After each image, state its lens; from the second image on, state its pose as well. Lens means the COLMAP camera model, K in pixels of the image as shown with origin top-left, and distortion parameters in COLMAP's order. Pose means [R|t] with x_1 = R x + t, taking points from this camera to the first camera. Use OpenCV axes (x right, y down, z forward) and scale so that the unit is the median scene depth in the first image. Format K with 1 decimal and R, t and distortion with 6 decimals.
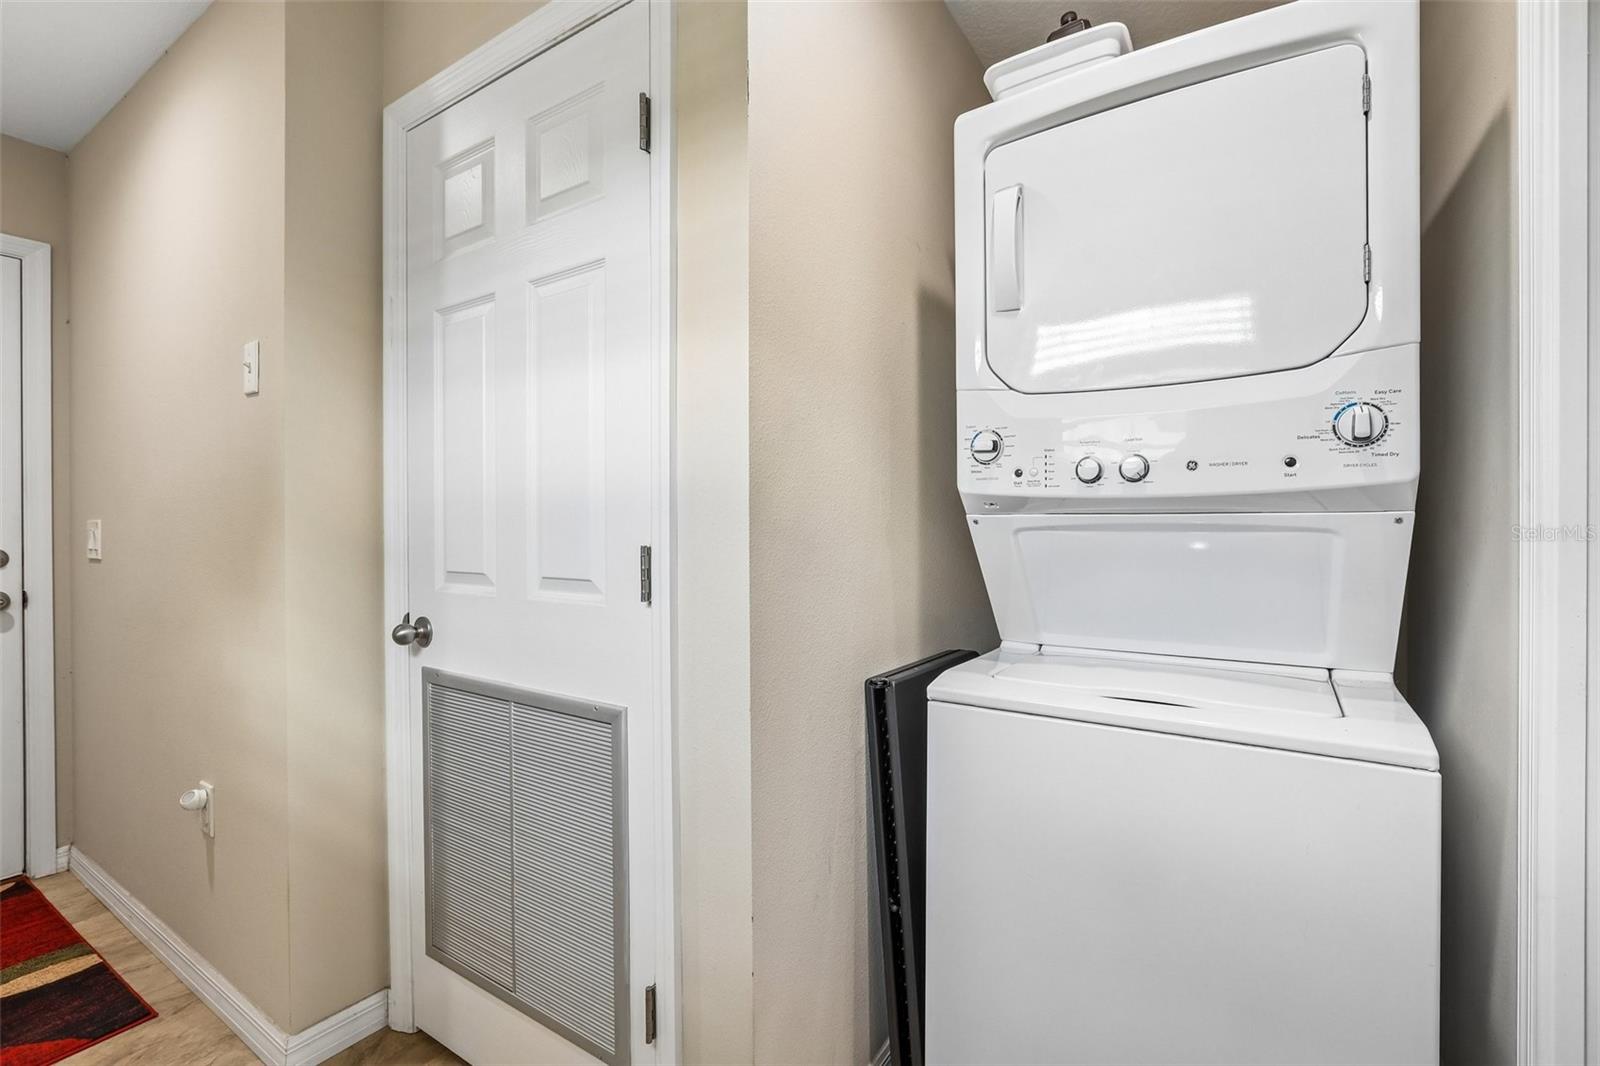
lens RADIAL K [[725.9, 0, 796.0], [0, 725.9, 532.5], [0, 0, 1]] dist [-0.054120, 0.019802]
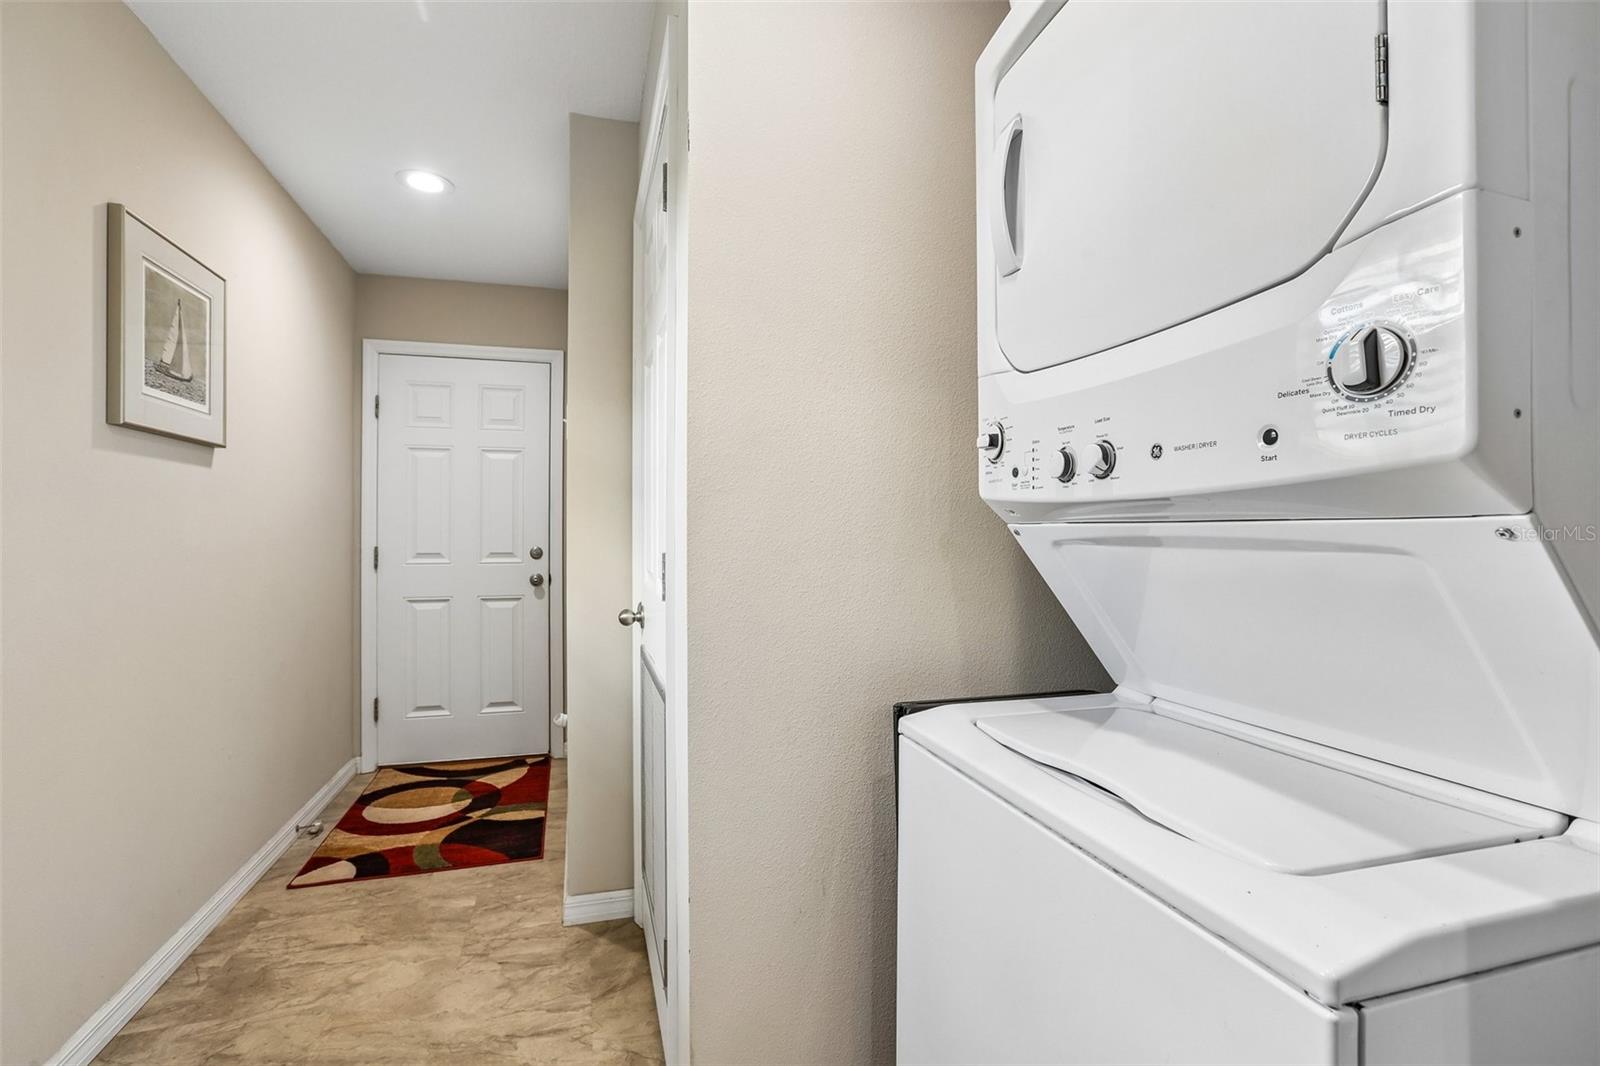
lens RADIAL K [[725.9, 0, 796.0], [0, 725.9, 532.5], [0, 0, 1]] dist [-0.054120, 0.019802]
pose [[0.761425, 0.002520, -0.648248, 0.654851], [-0.006973, 0.999966, -0.004303, -0.010260], [0.648215, 0.007796, 0.761417, 0.231717]]
